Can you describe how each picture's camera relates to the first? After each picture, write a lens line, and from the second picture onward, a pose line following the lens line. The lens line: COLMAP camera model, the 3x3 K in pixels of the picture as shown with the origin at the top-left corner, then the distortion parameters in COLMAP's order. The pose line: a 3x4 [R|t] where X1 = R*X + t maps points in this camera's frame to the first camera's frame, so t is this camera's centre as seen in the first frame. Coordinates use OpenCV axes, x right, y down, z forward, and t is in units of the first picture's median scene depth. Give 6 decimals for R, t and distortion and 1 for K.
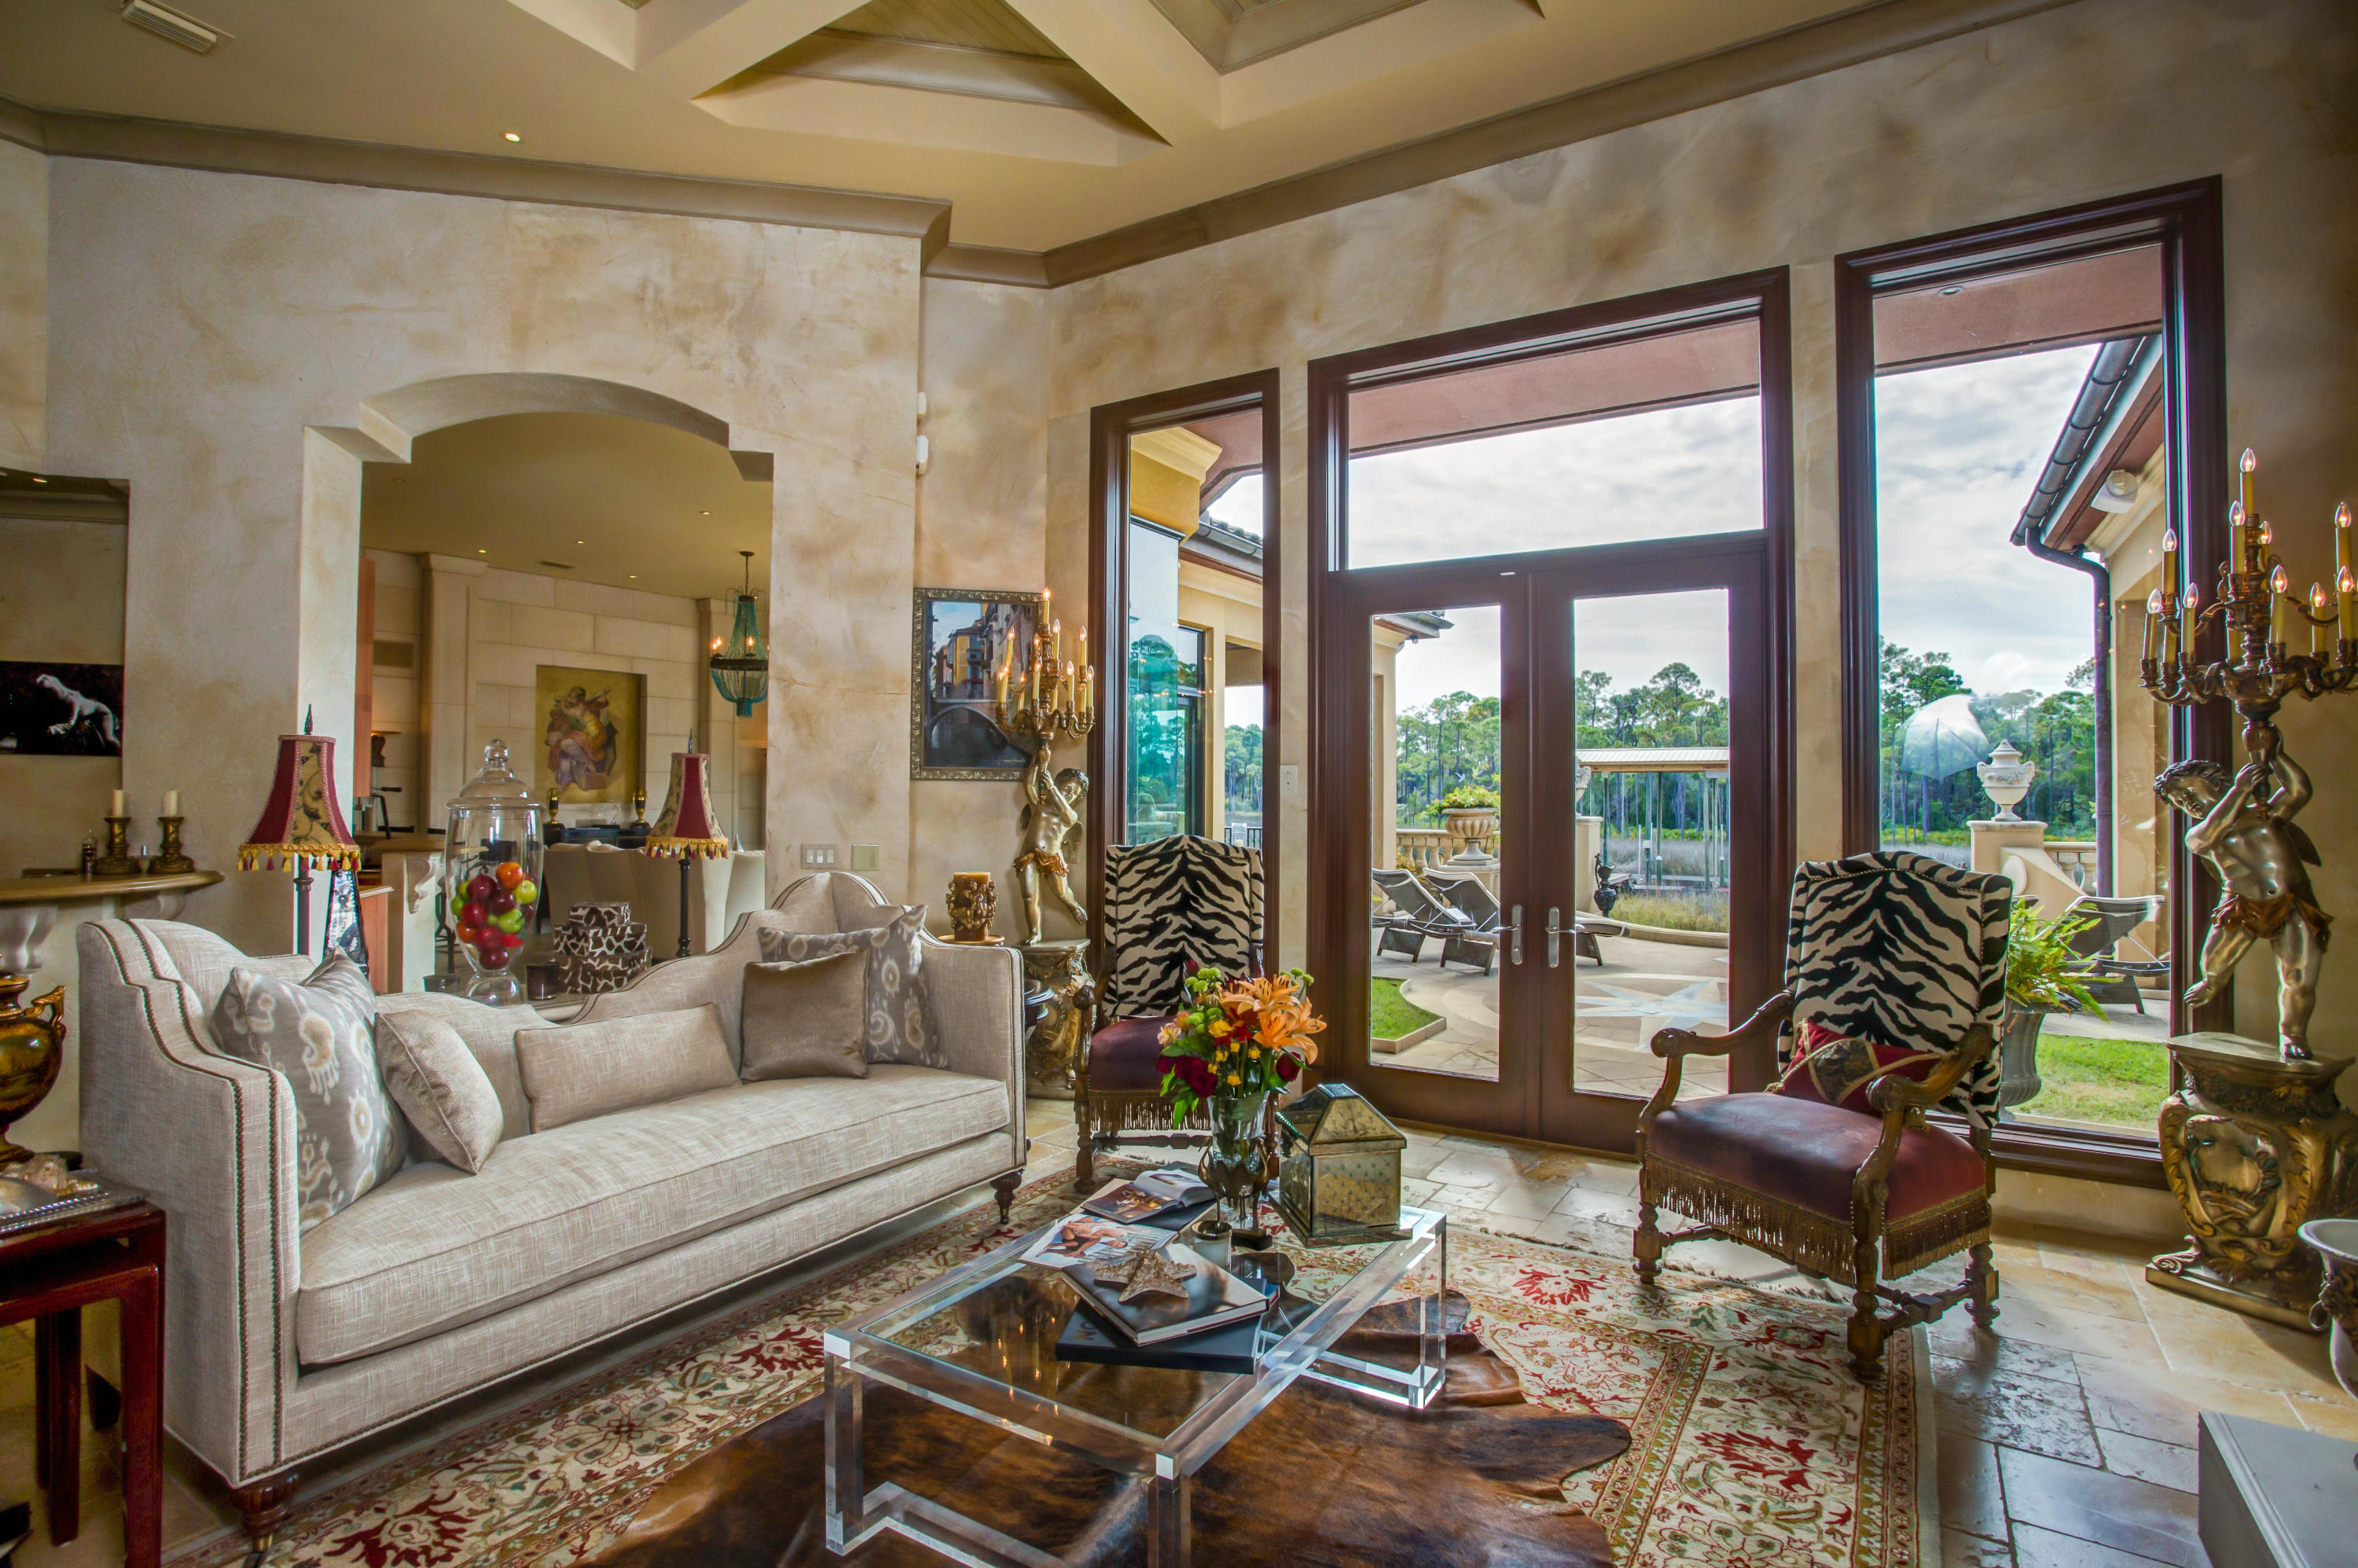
lens RADIAL K [[1158.4, 0, 1180.9], [0, 1158.4, 763.9], [0, 0, 1]] dist [-0.055540, 0.017994]
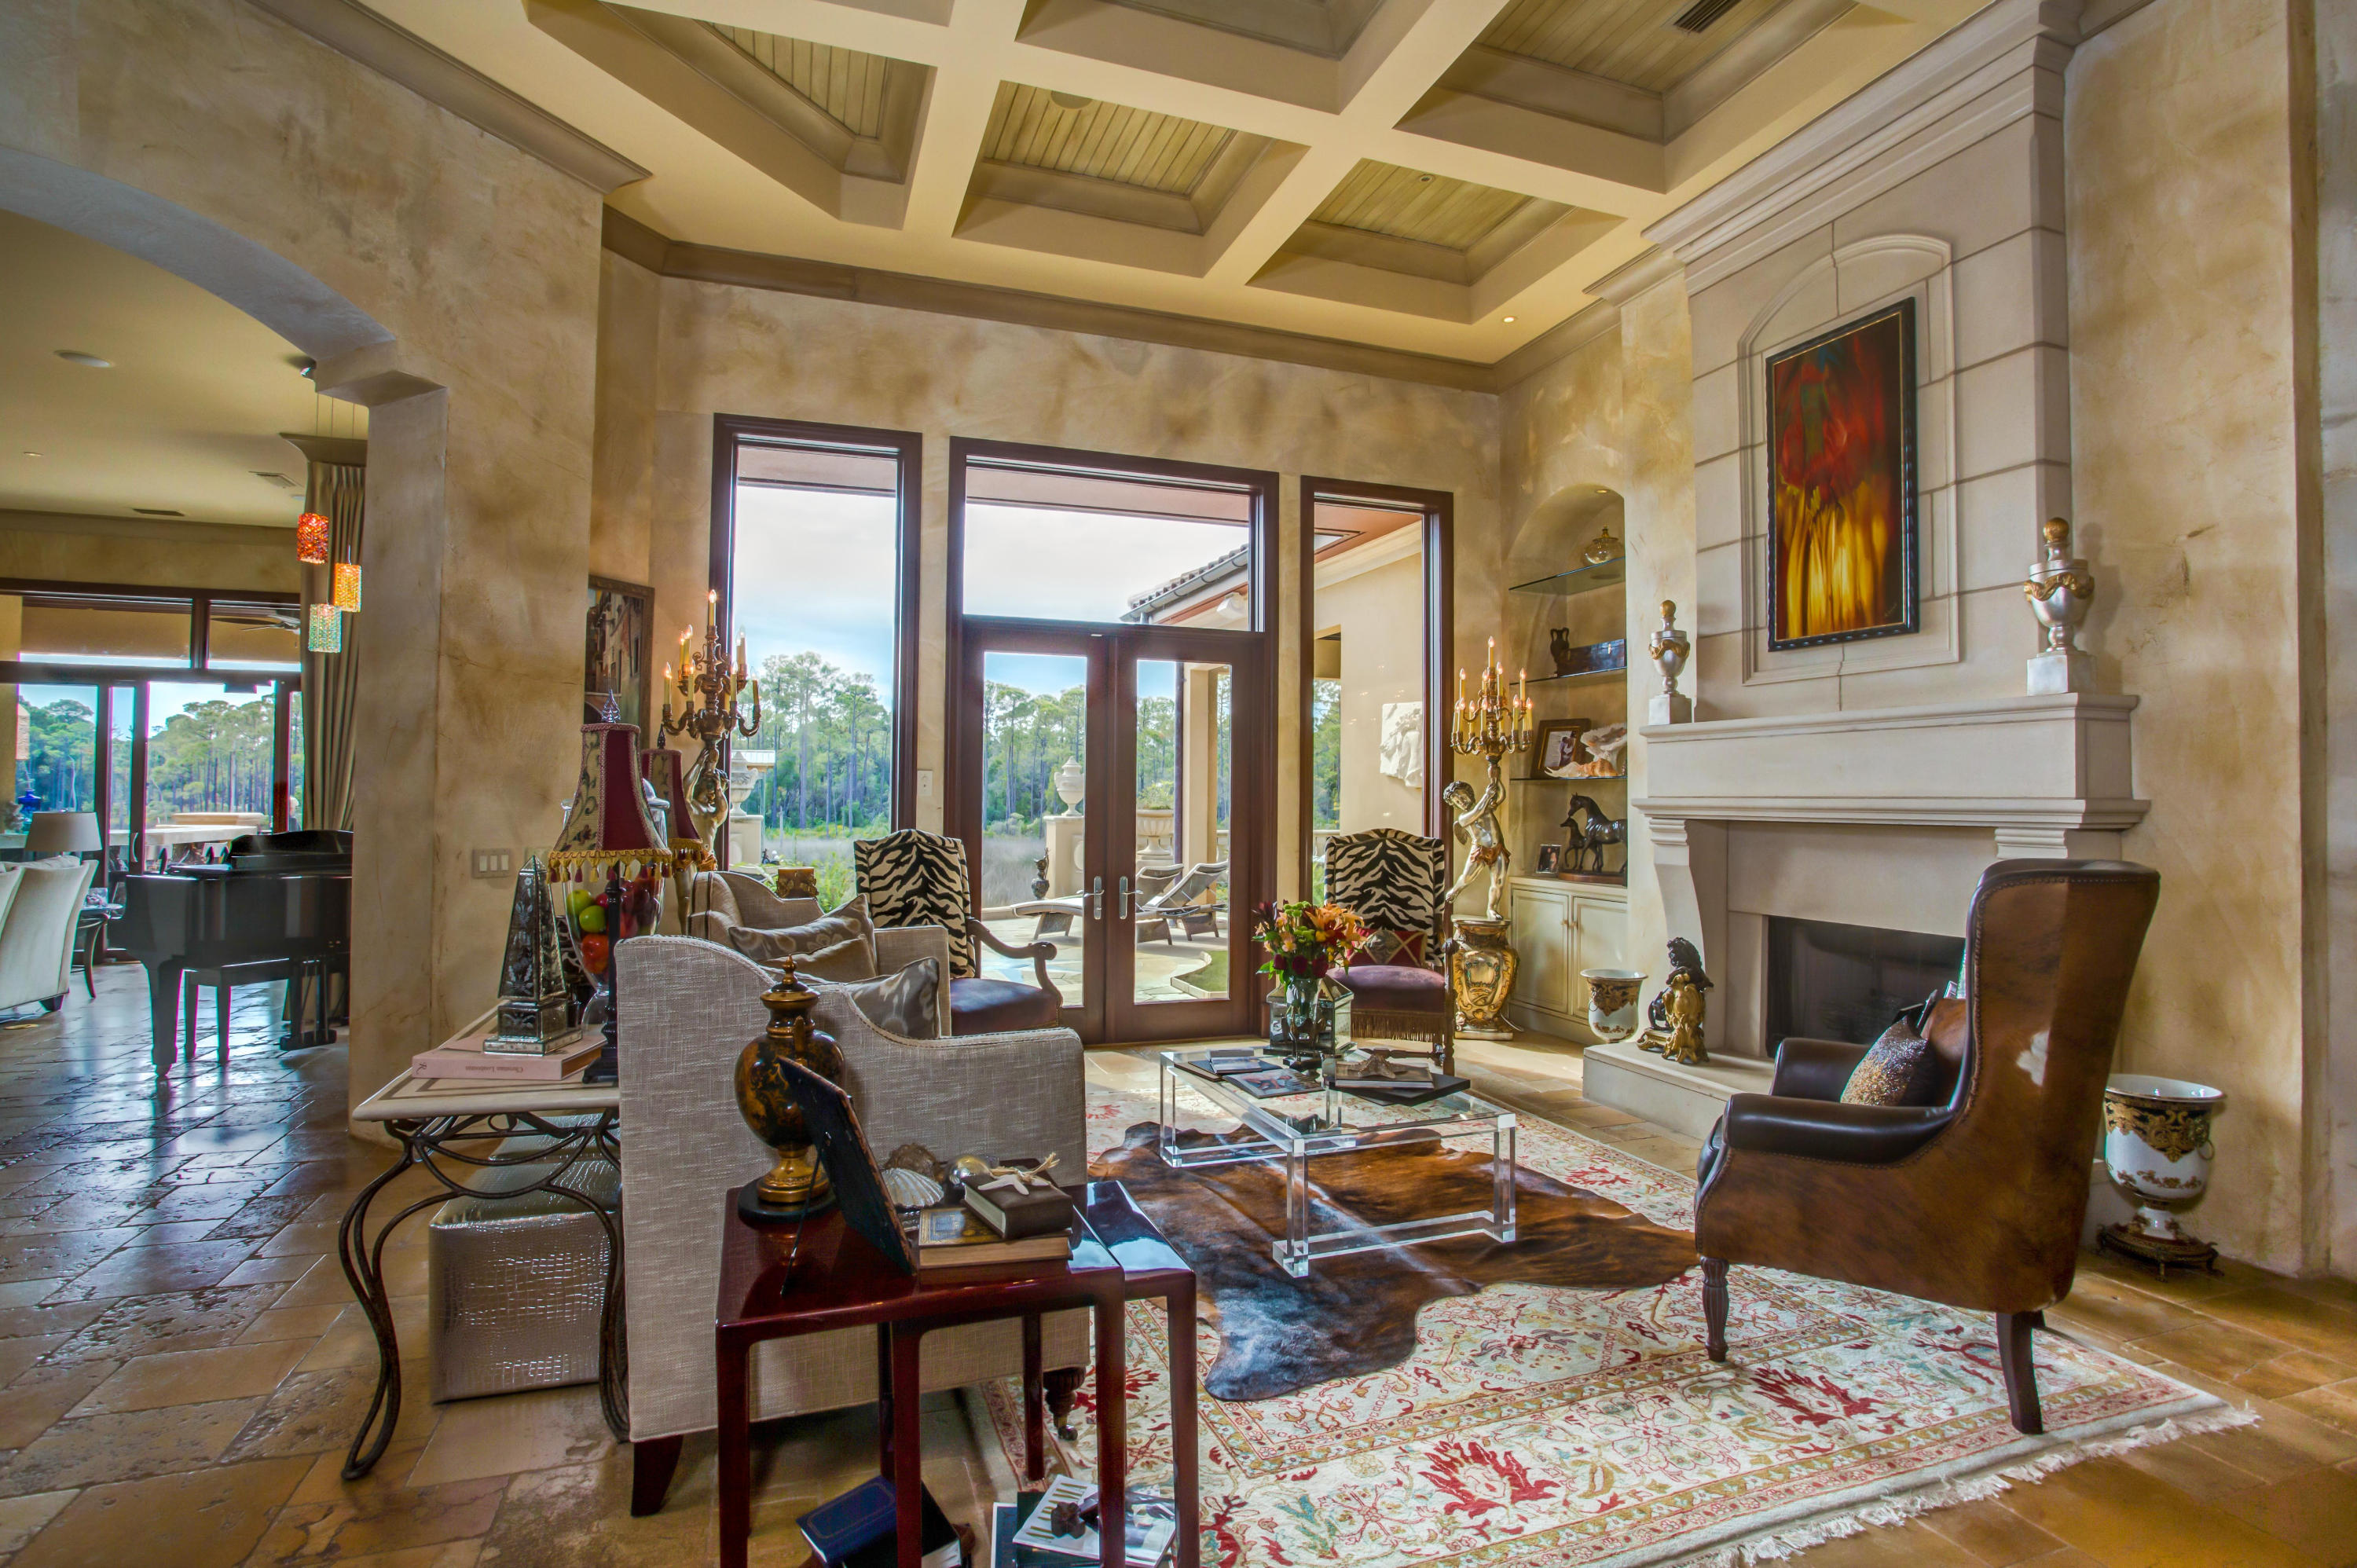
lens RADIAL K [[1140.8, 0, 1167.8], [0, 1140.8, 770.7], [0, 0, 1]] dist [-0.024679, 0.006138]
pose [[0.633855, 0.021051, 0.773165, -0.670309], [-0.025192, 0.999661, -0.006564, 0.002706], [-0.773041, -0.015317, 0.634171, 0.062283]]
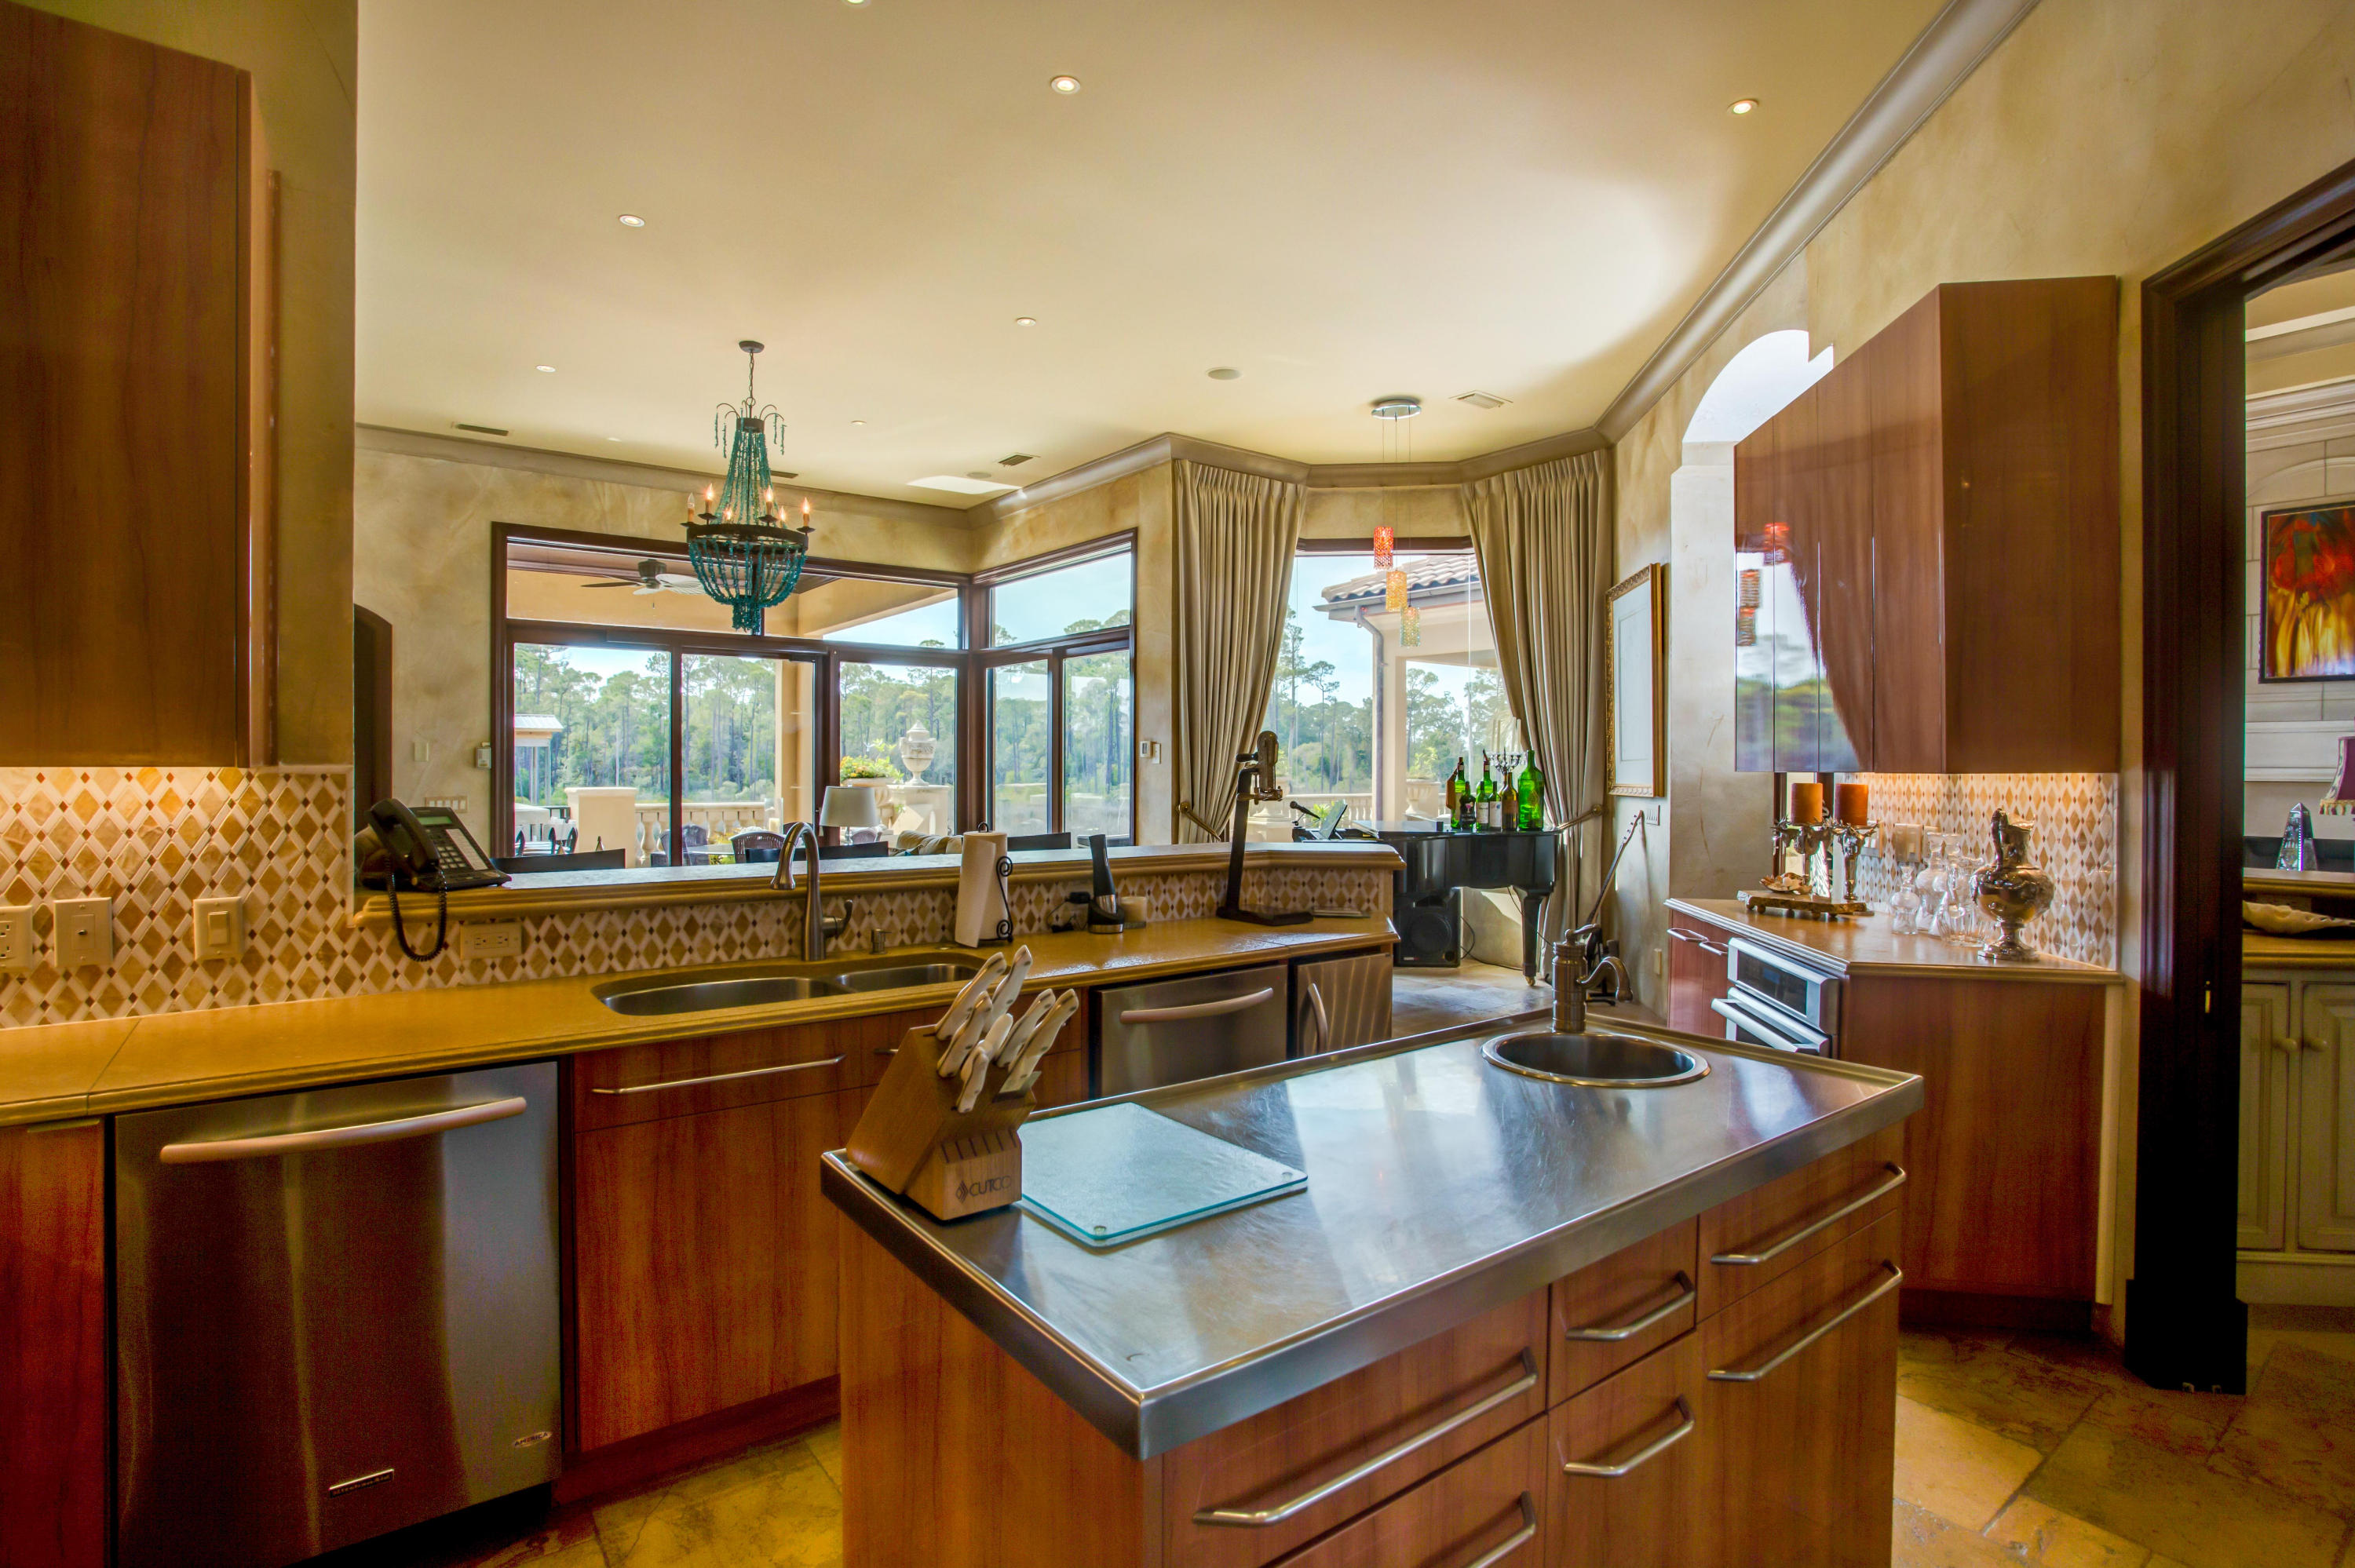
lens RADIAL K [[1156.8, 0, 1156.5], [0, 1156.8, 774.9], [0, 0, 1]] dist [-0.055540, 0.017994]
pose [[0.352935, -0.007064, 0.935621, -1.694707], [-0.026699, 0.999488, 0.017618, 0.031084], [-0.935267, -0.031198, 0.352566, 1.198939]]
